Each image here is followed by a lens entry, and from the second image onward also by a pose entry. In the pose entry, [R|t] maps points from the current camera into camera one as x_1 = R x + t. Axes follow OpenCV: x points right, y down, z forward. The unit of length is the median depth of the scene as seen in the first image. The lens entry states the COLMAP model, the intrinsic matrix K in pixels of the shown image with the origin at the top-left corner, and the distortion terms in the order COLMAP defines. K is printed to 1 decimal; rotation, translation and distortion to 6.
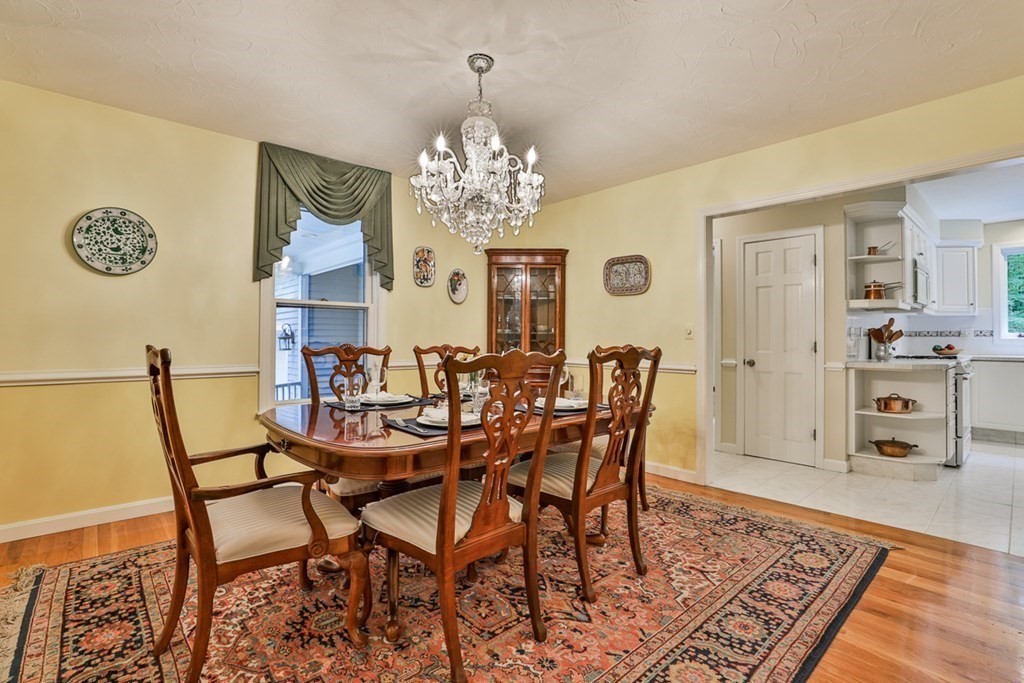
lens RADIAL K [[489.3, 0, 512.1], [0, 489.3, 340.0], [0, 0, 1]] dist [-0.034290, 0.001271]
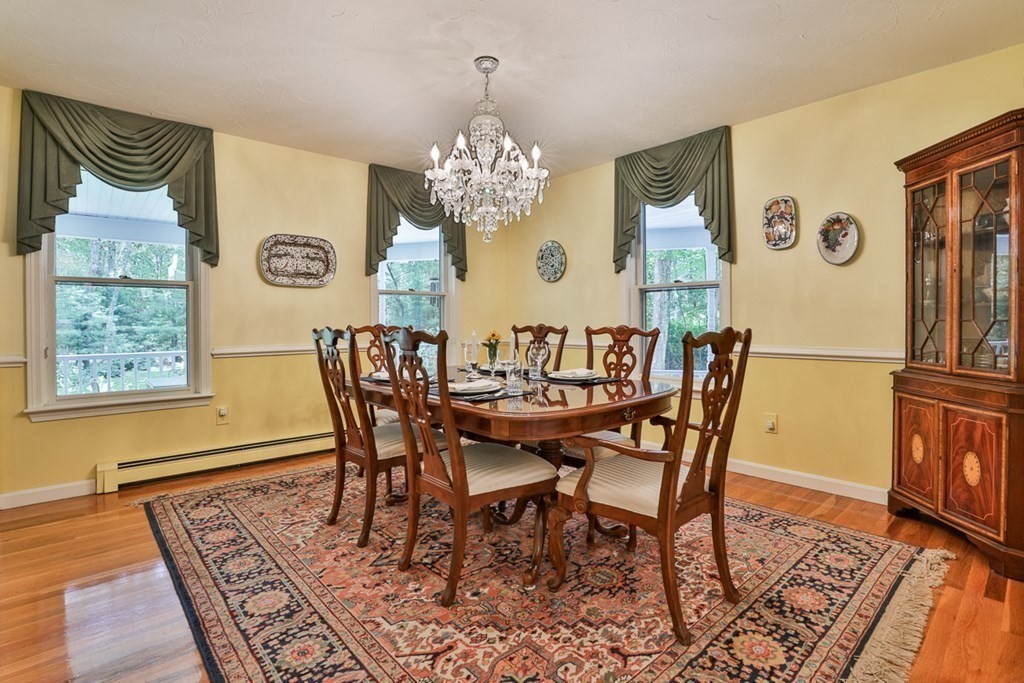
lens RADIAL K [[489.3, 0, 512.7], [0, 489.3, 334.2], [0, 0, 1]] dist [-0.034290, 0.001271]
pose [[-0.016258, 0.014726, -0.999759, 1.324484], [0.000334, 0.999892, 0.014723, 0.021392], [0.999868, -0.000094, -0.016261, 1.391676]]
